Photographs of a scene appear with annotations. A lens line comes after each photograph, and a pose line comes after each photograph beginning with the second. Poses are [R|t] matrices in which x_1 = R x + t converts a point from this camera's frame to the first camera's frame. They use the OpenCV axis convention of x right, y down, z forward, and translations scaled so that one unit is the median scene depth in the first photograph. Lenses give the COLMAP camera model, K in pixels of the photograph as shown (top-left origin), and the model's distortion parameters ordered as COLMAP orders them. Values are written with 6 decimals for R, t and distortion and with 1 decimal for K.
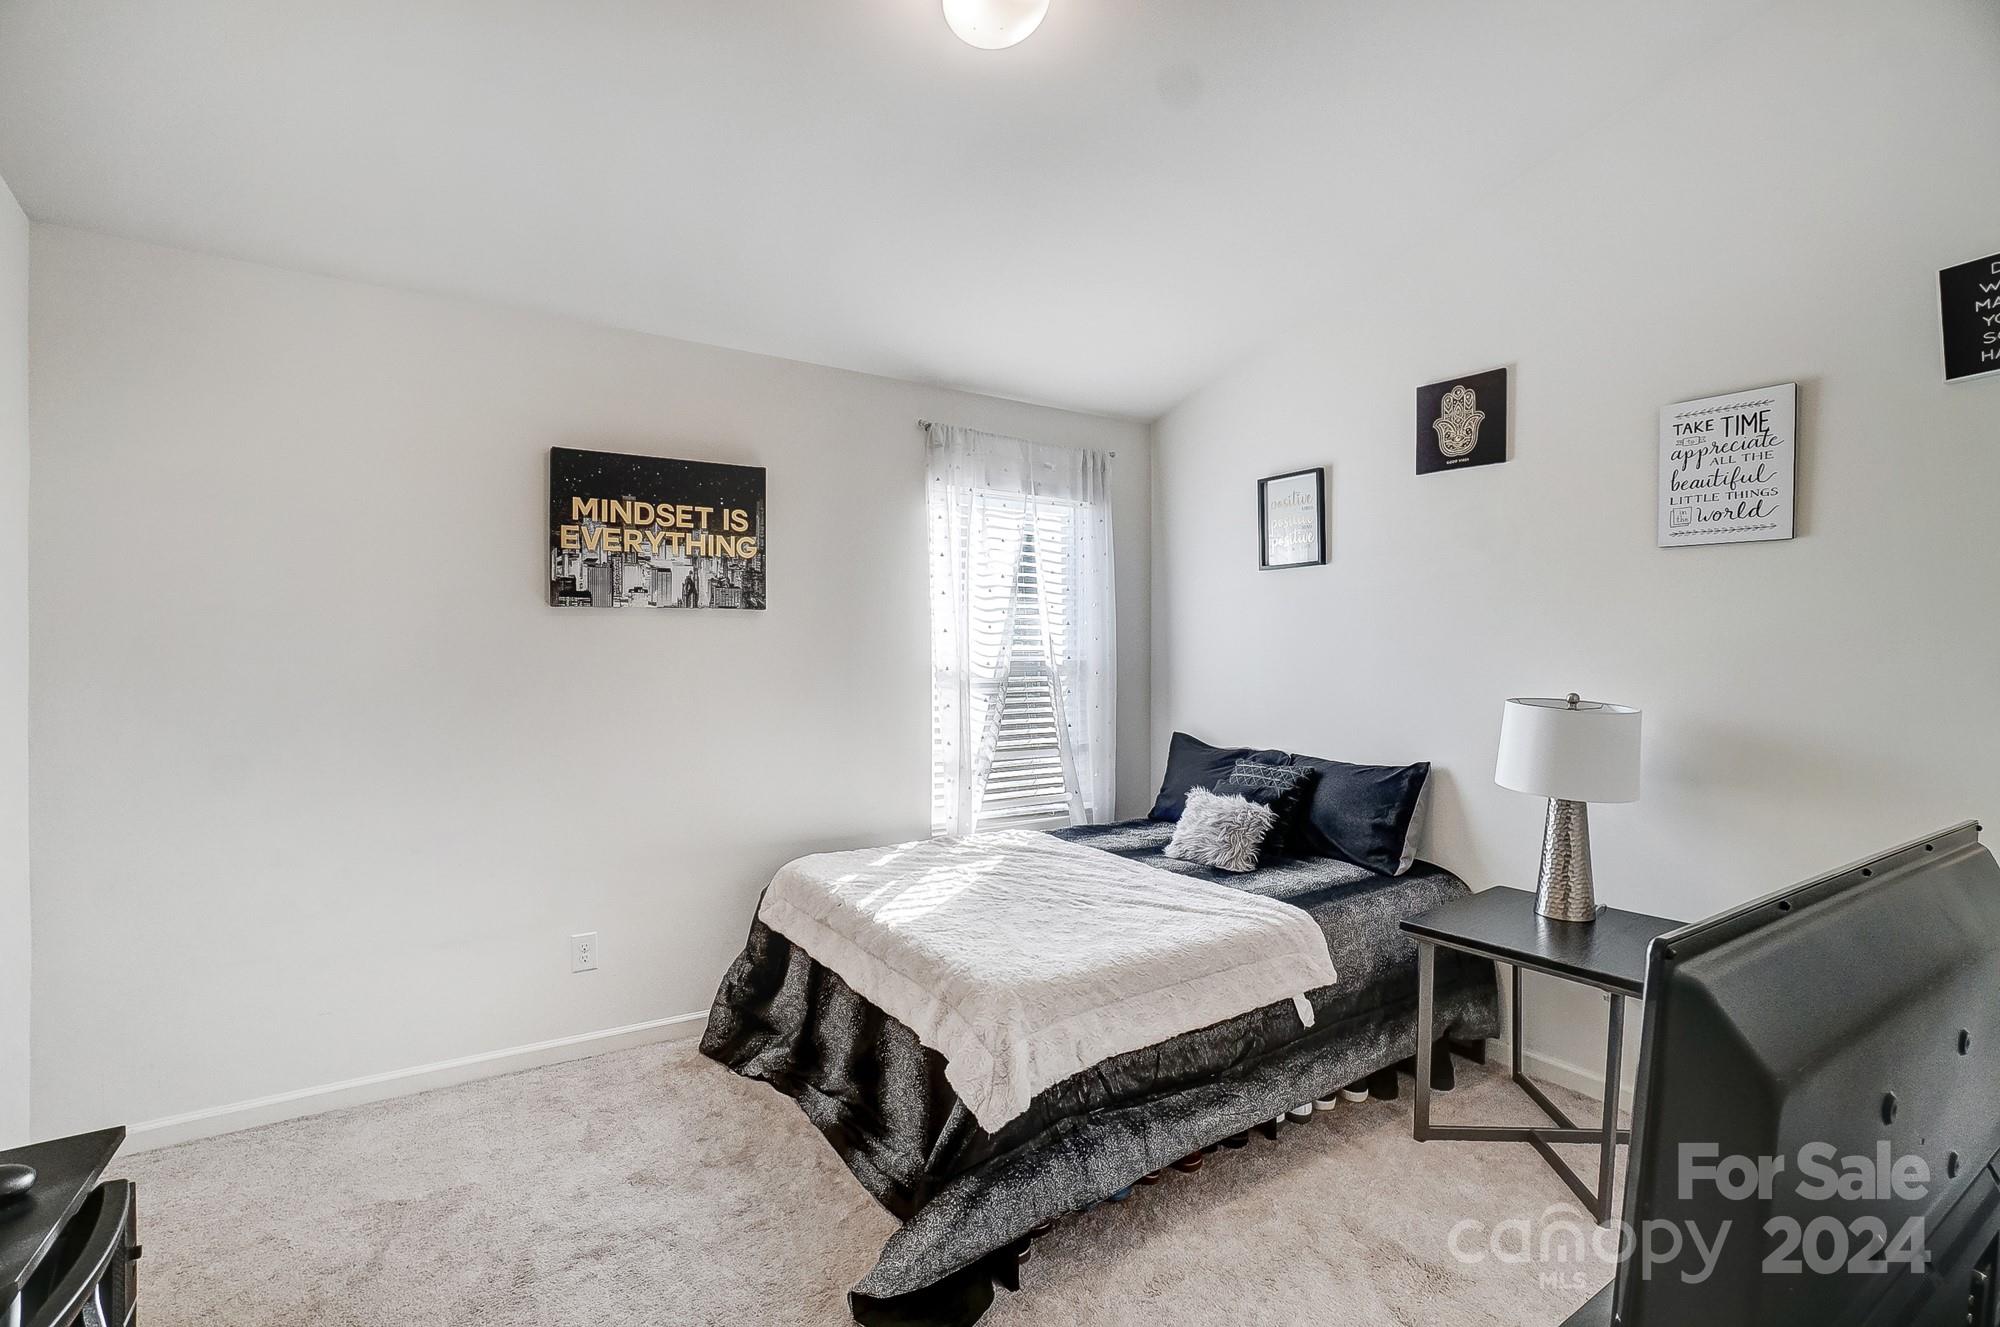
lens RADIAL K [[887.6, 0, 967.2], [0, 887.6, 655.6], [0, 0, 1]] dist [-0.044314, 0.022493]
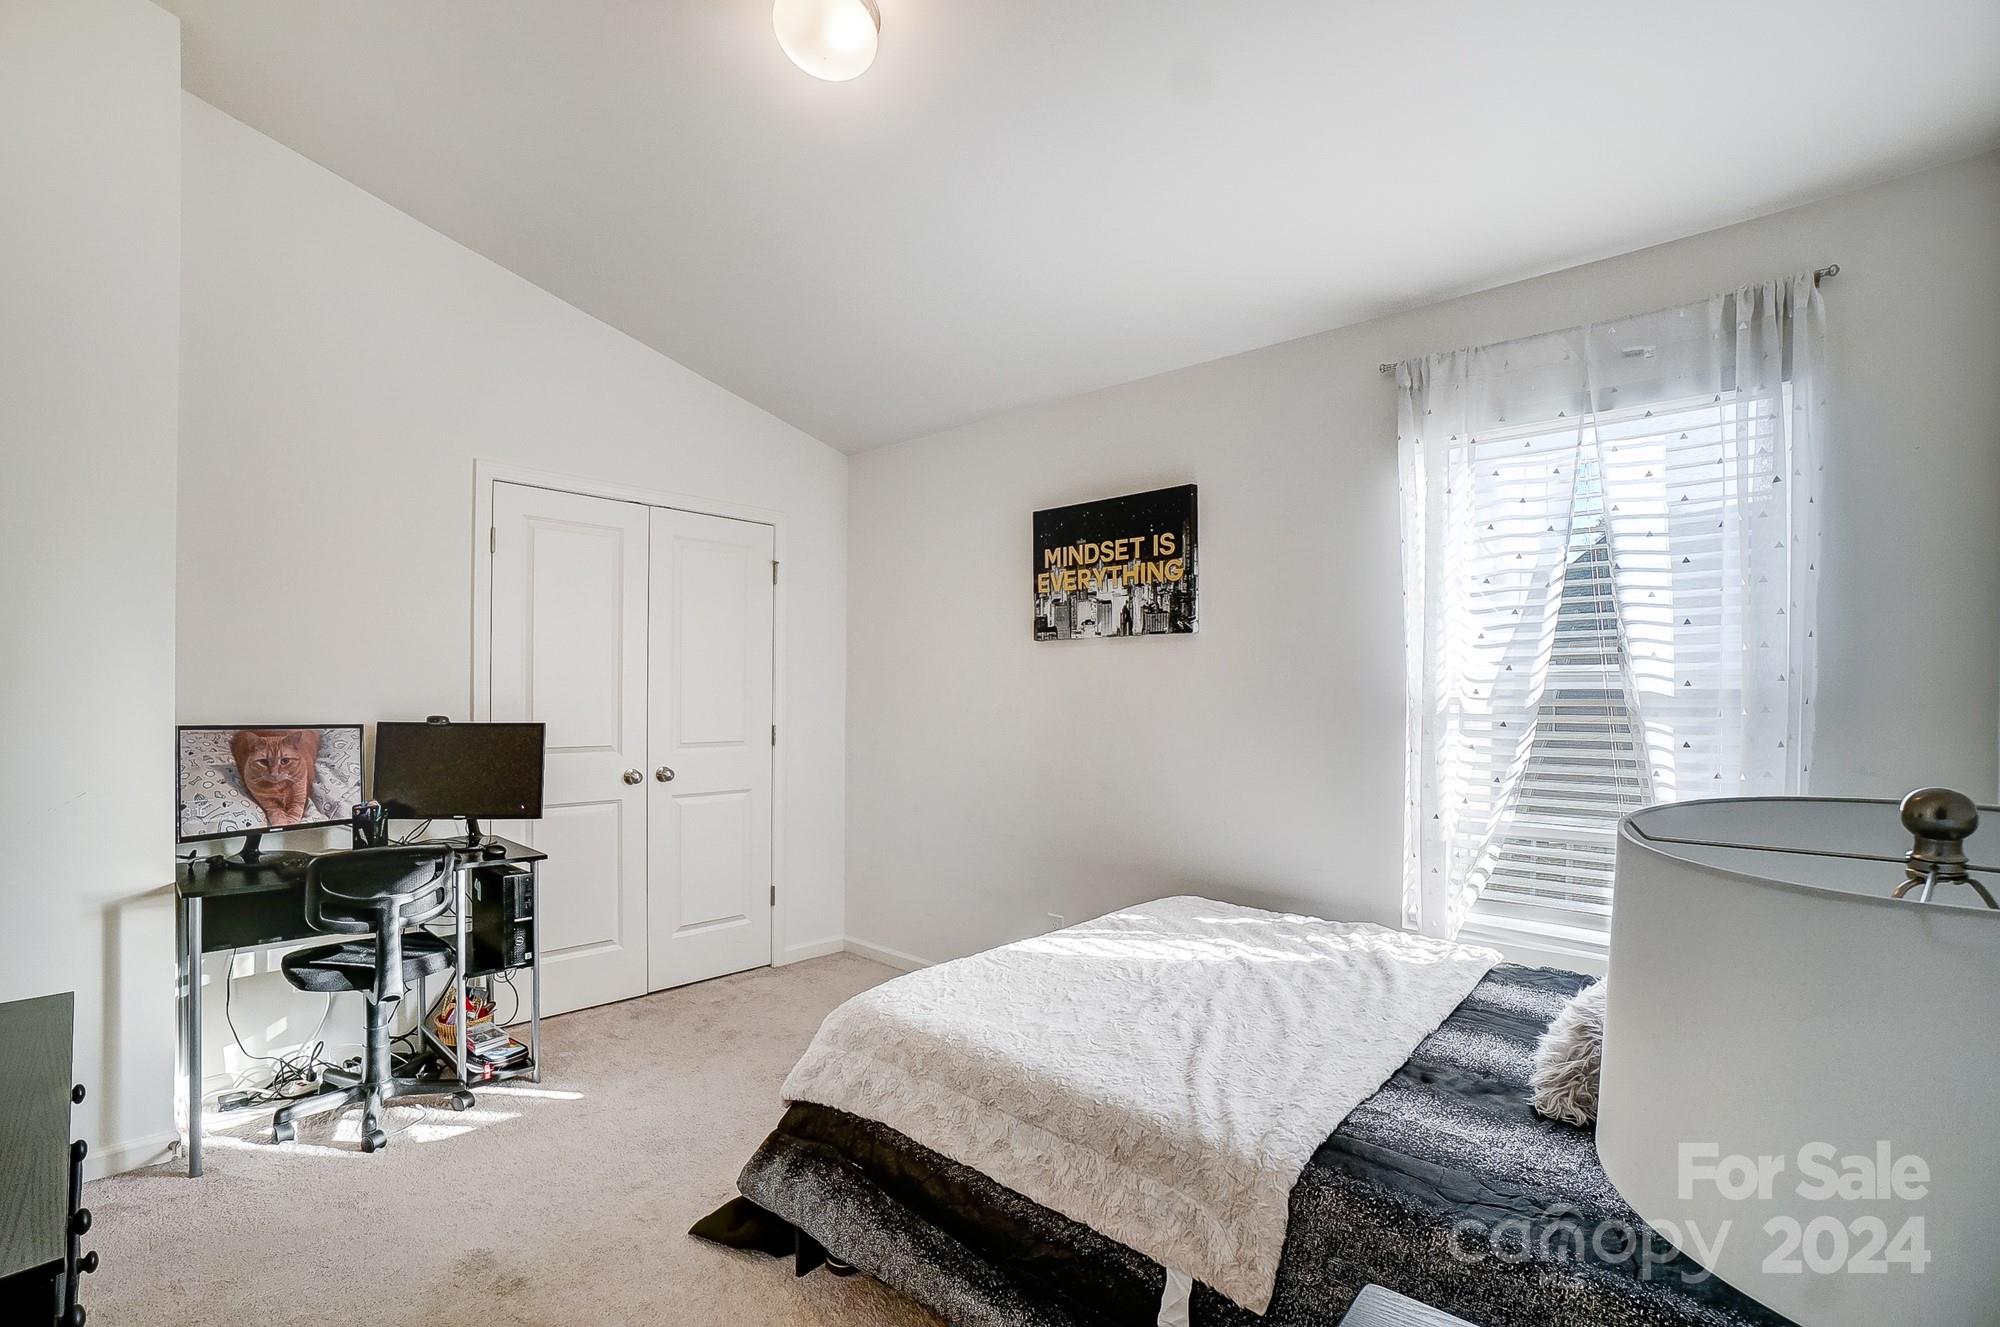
lens RADIAL K [[896.3, 0, 977.6], [0, 896.3, 698.1], [0, 0, 1]] dist [-0.060930, 0.022145]
pose [[0.257167, 0.005057, -0.966354, 0.674246], [-0.015694, 0.999876, 0.001056, 0.022197], [0.966239, 0.014894, 0.257215, 0.562506]]
